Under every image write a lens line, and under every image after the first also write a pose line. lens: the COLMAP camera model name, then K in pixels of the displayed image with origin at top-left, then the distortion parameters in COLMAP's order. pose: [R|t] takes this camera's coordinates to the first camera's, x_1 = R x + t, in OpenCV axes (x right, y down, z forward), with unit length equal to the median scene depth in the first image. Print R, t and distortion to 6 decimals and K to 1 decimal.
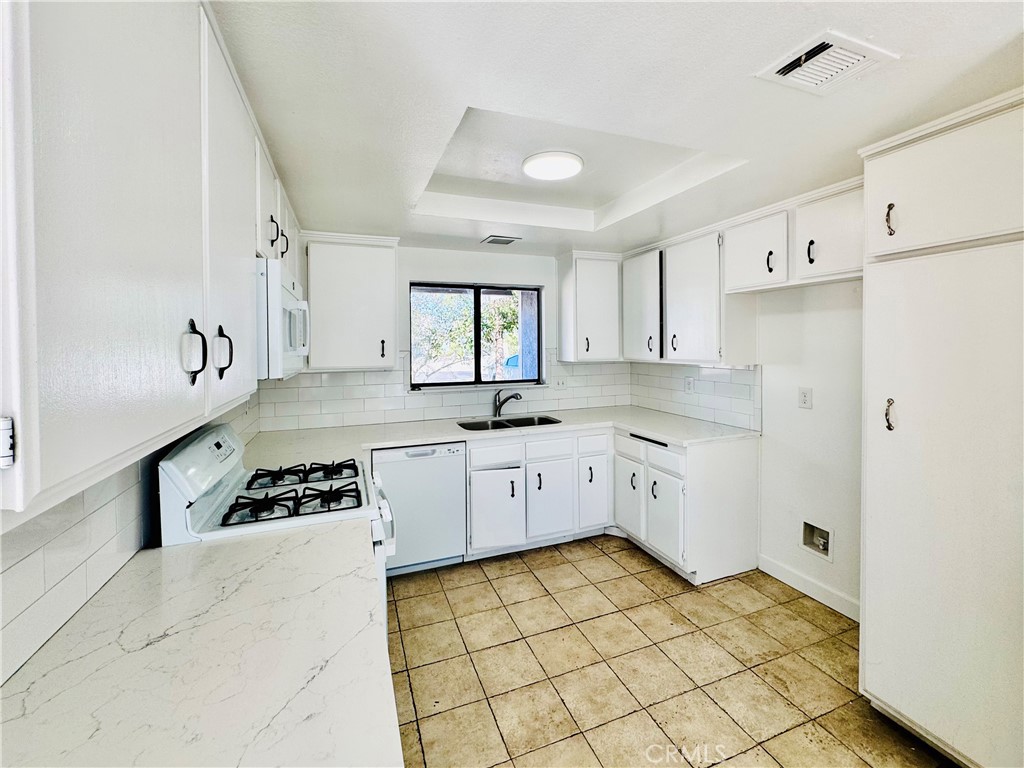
lens RADIAL K [[437.2, 0, 515.6], [0, 437.2, 346.9], [0, 0, 1]] dist [-0.000476, 0.000280]
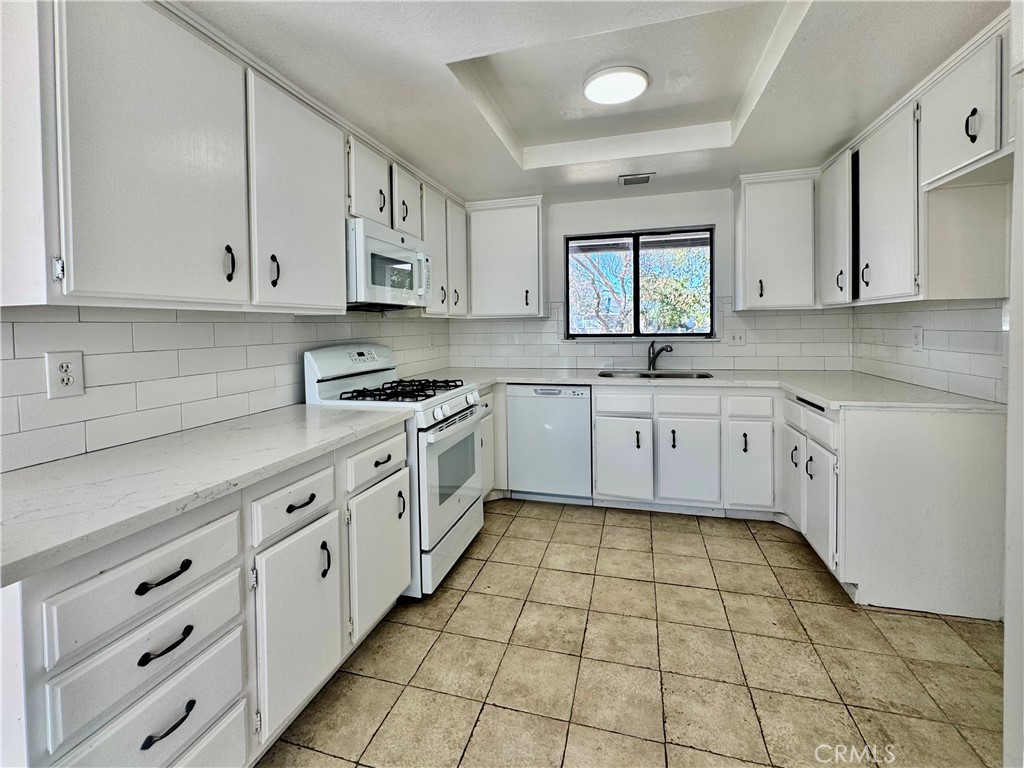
lens RADIAL K [[450.7, 0, 508.8], [0, 450.7, 333.4], [0, 0, 1]] dist [0.001427, 0.000174]
pose [[0.798107, 0.009948, -0.602433, 0.384765], [0.001713, 0.999822, 0.018779, 0.080104], [0.602513, -0.016020, 0.797948, 0.060777]]
